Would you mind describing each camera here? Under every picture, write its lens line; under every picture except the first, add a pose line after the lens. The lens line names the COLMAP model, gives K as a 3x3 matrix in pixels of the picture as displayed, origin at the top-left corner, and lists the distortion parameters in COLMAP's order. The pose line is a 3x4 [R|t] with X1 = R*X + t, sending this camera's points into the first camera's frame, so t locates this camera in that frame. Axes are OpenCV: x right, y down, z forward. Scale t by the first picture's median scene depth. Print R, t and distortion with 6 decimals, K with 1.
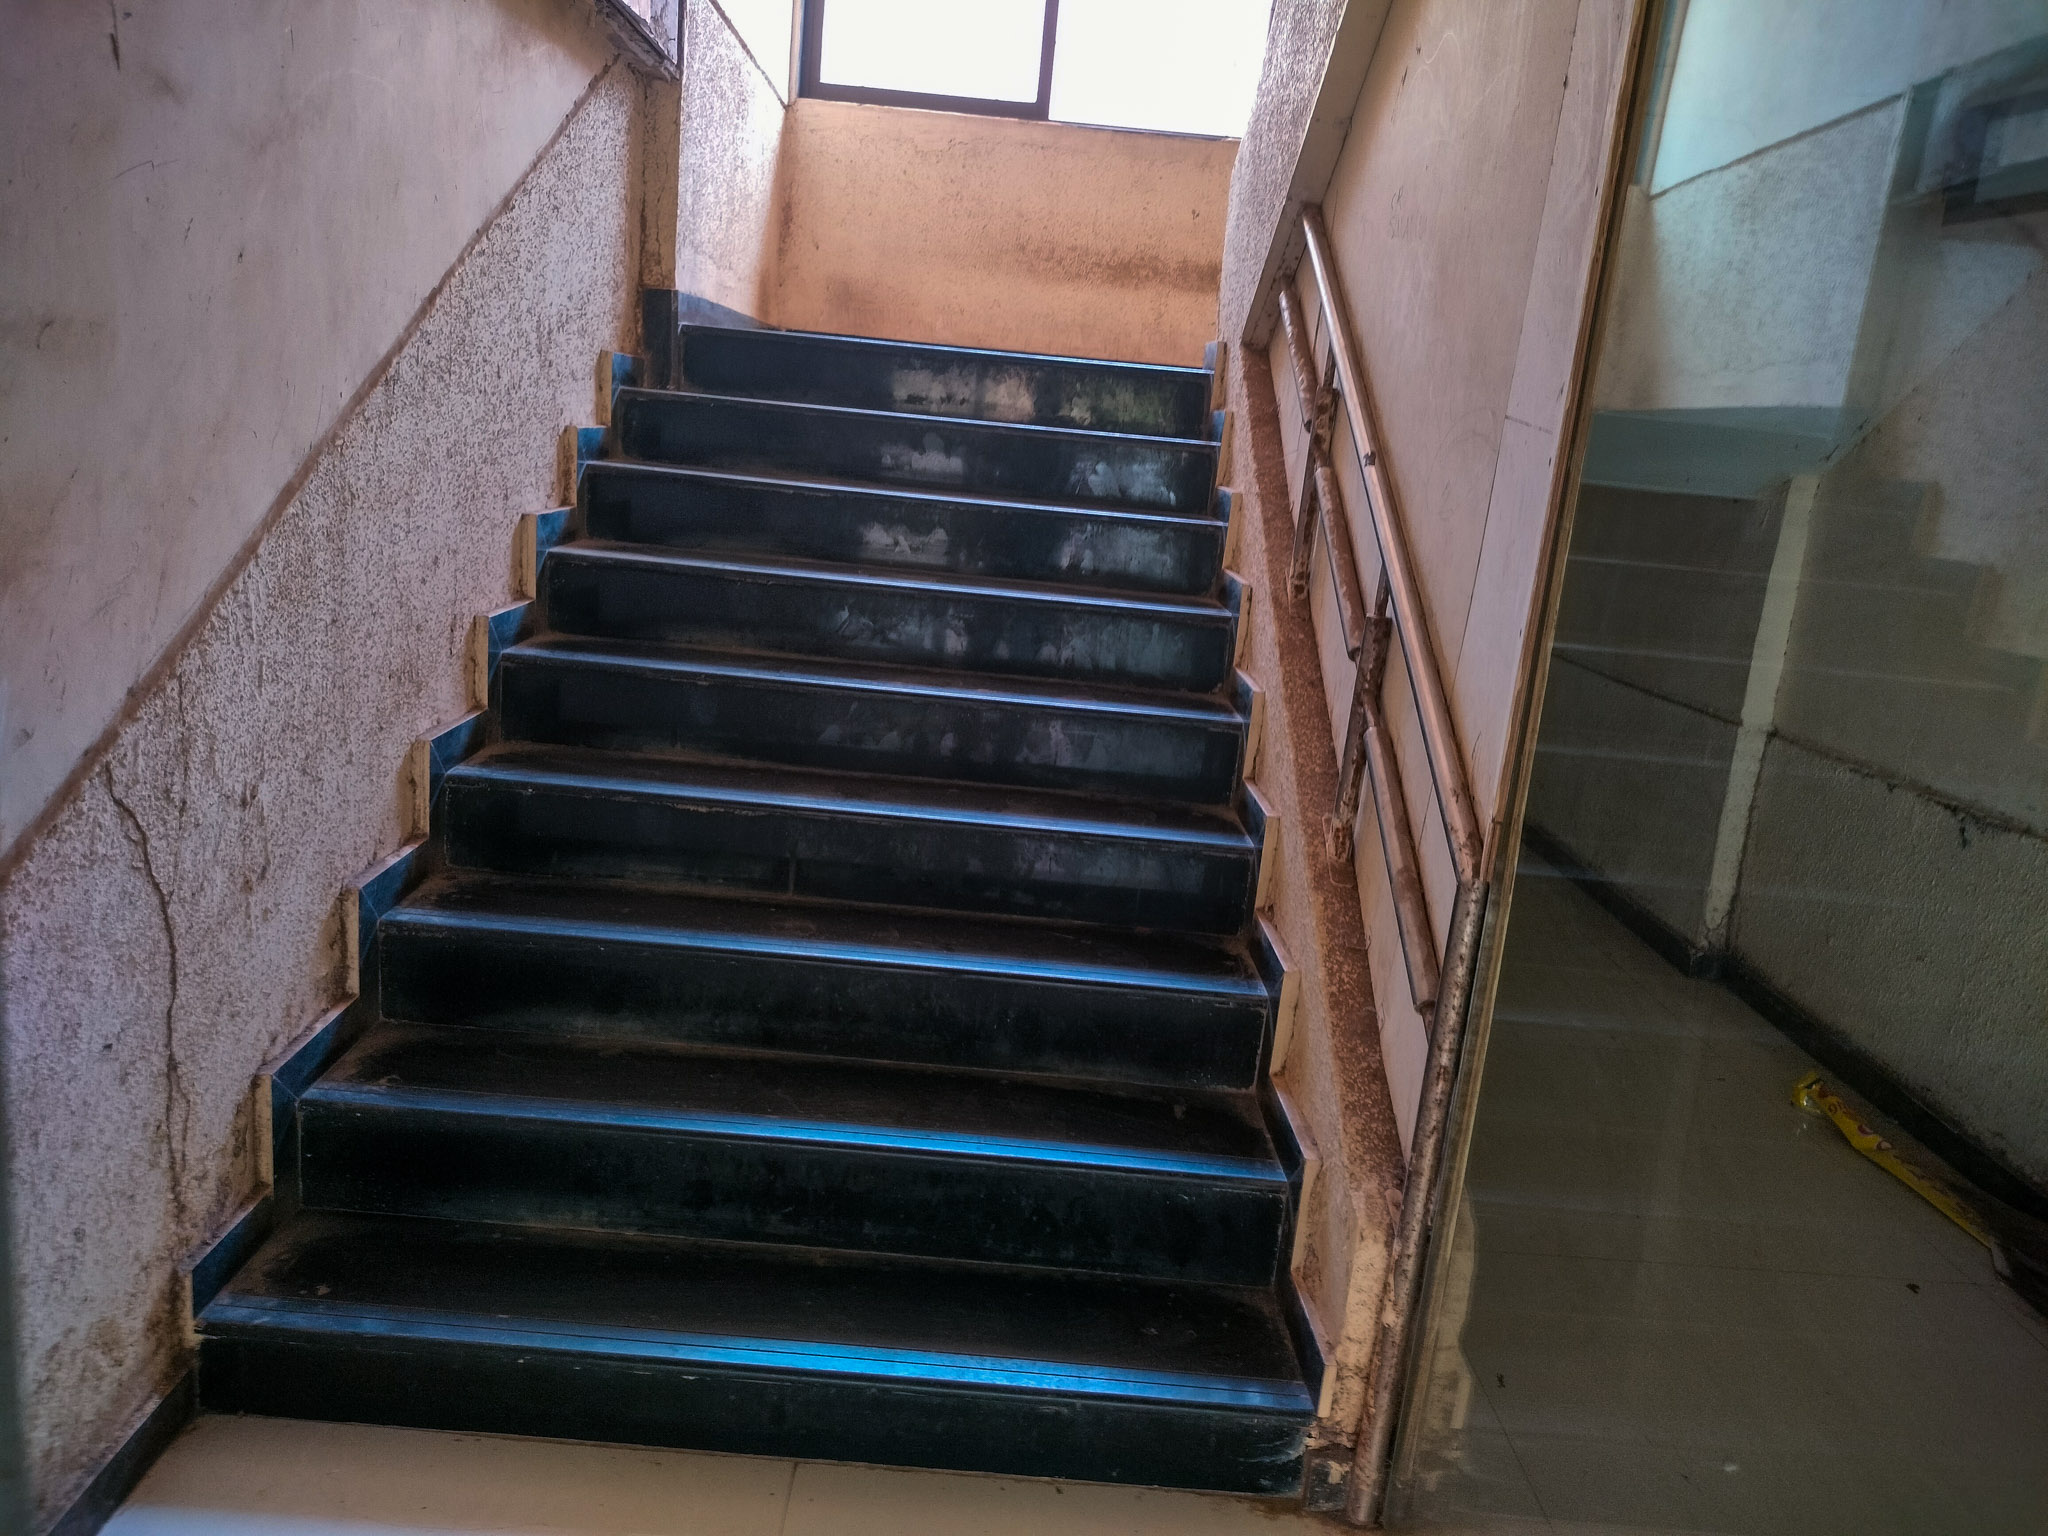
lens RADIAL K [[1577.5, 0, 1042.2], [0, 1577.5, 775.7], [0, 0, 1]] dist [0.103154, -0.176533]
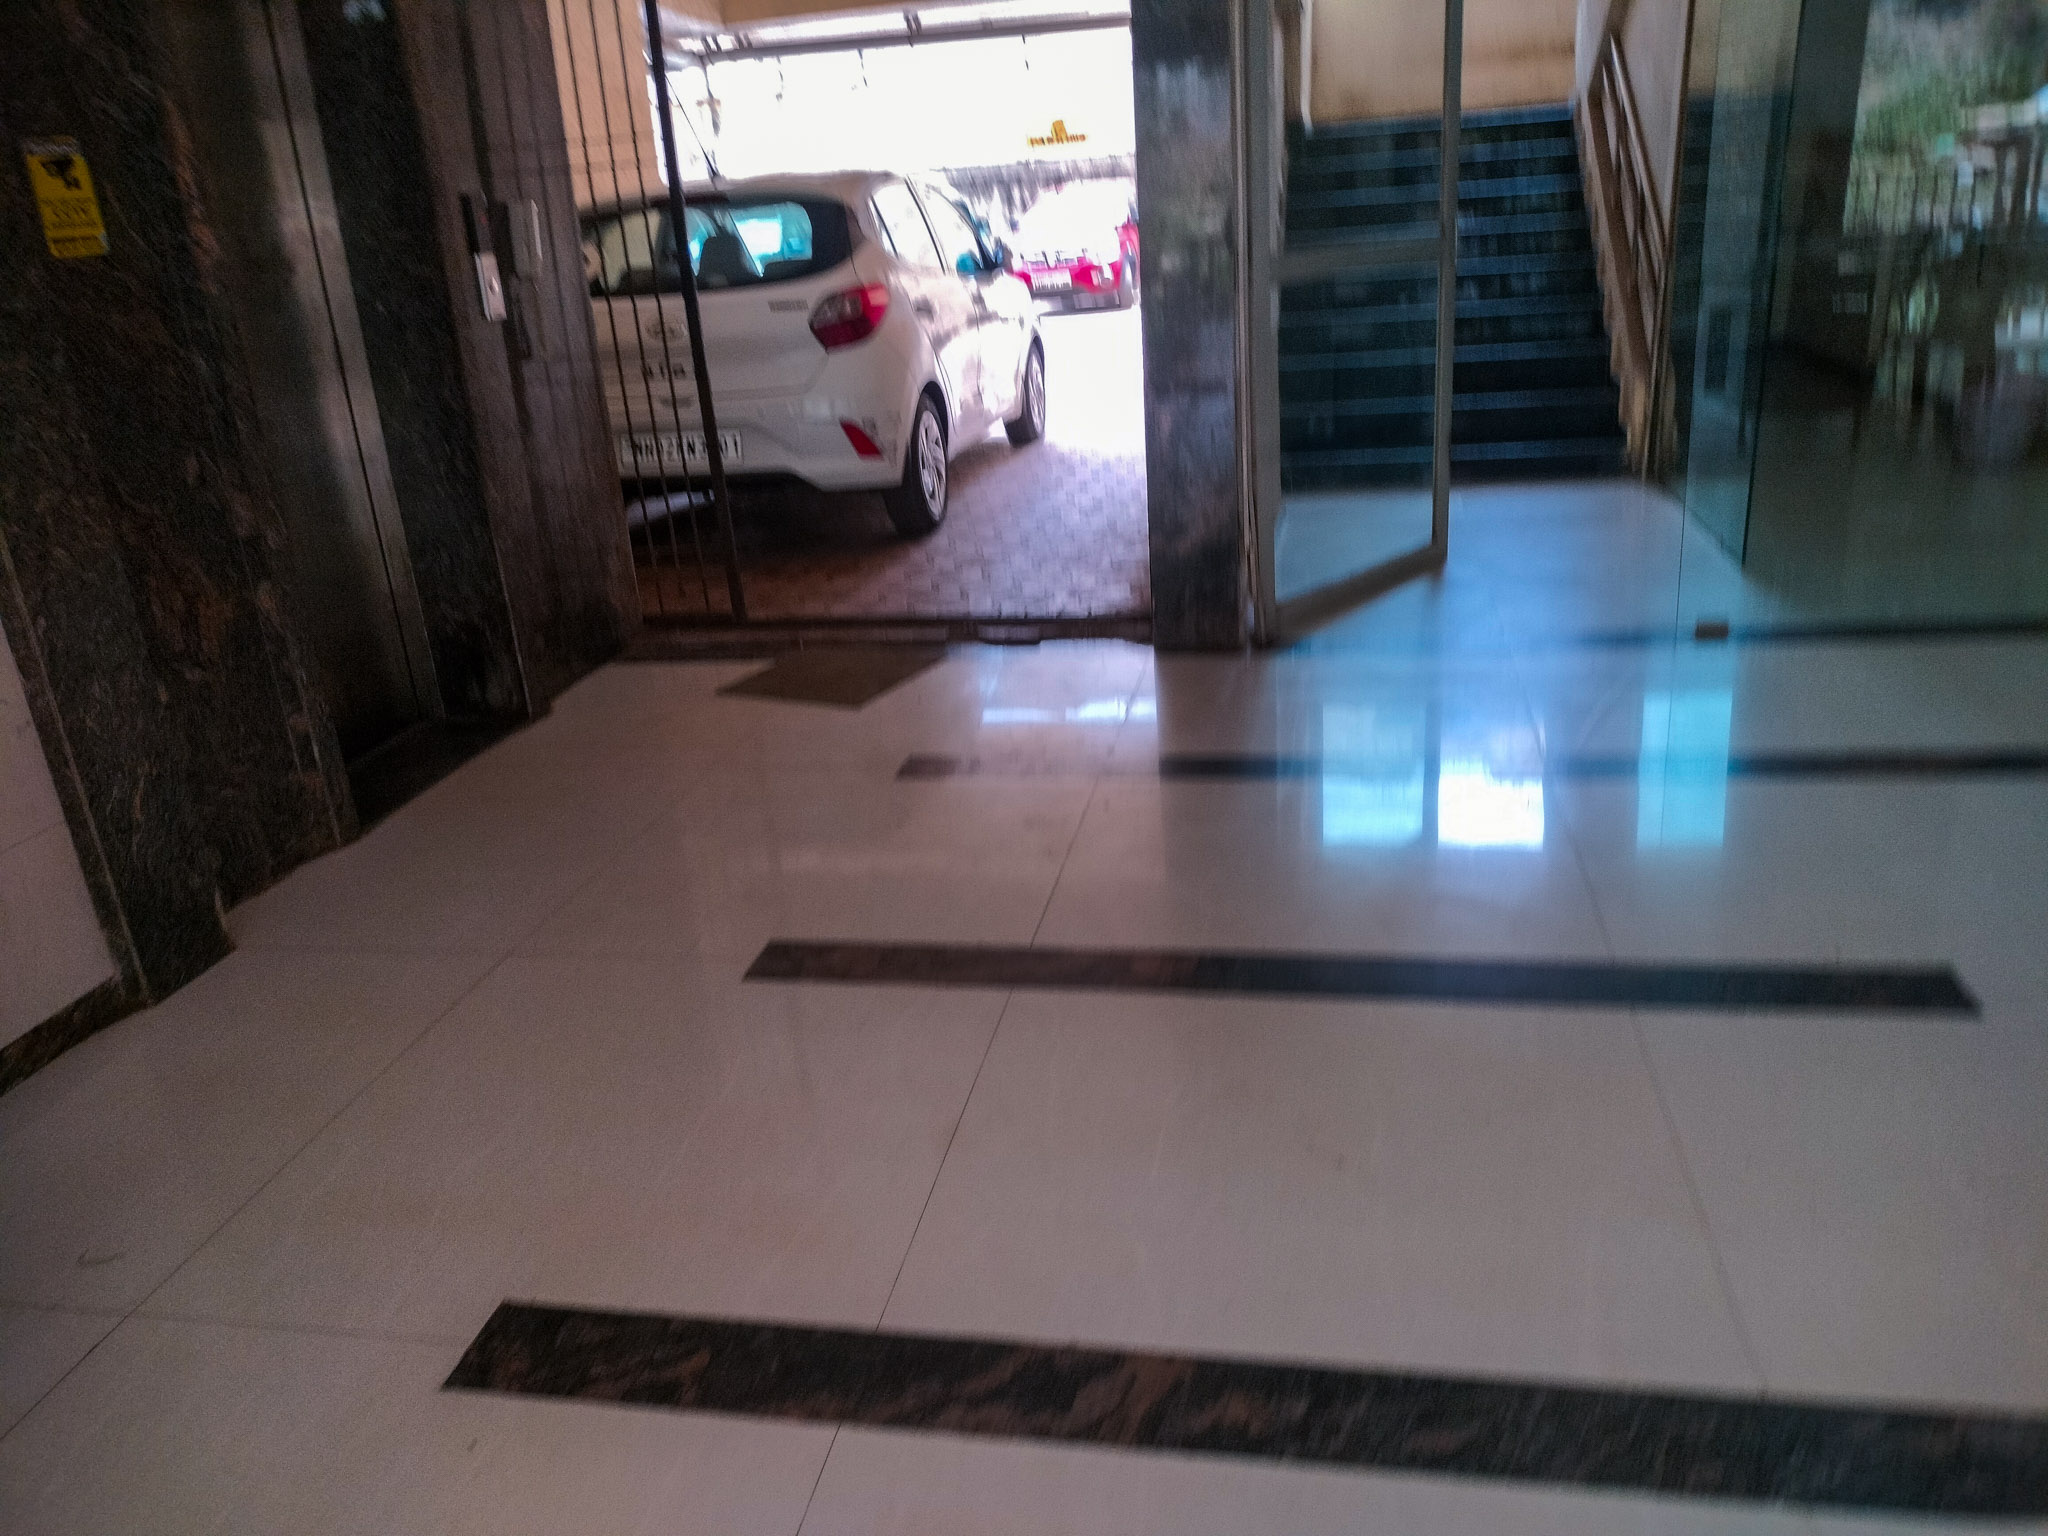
lens RADIAL K [[1577.5, 0, 1042.2], [0, 1577.5, 775.7], [0, 0, 1]] dist [0.103154, -0.176533]
pose [[0.968952, -0.072452, -0.236396, -0.181502], [0.100482, 0.988977, 0.108752, 0.412668], [0.225911, -0.129129, 0.965552, -1.737503]]
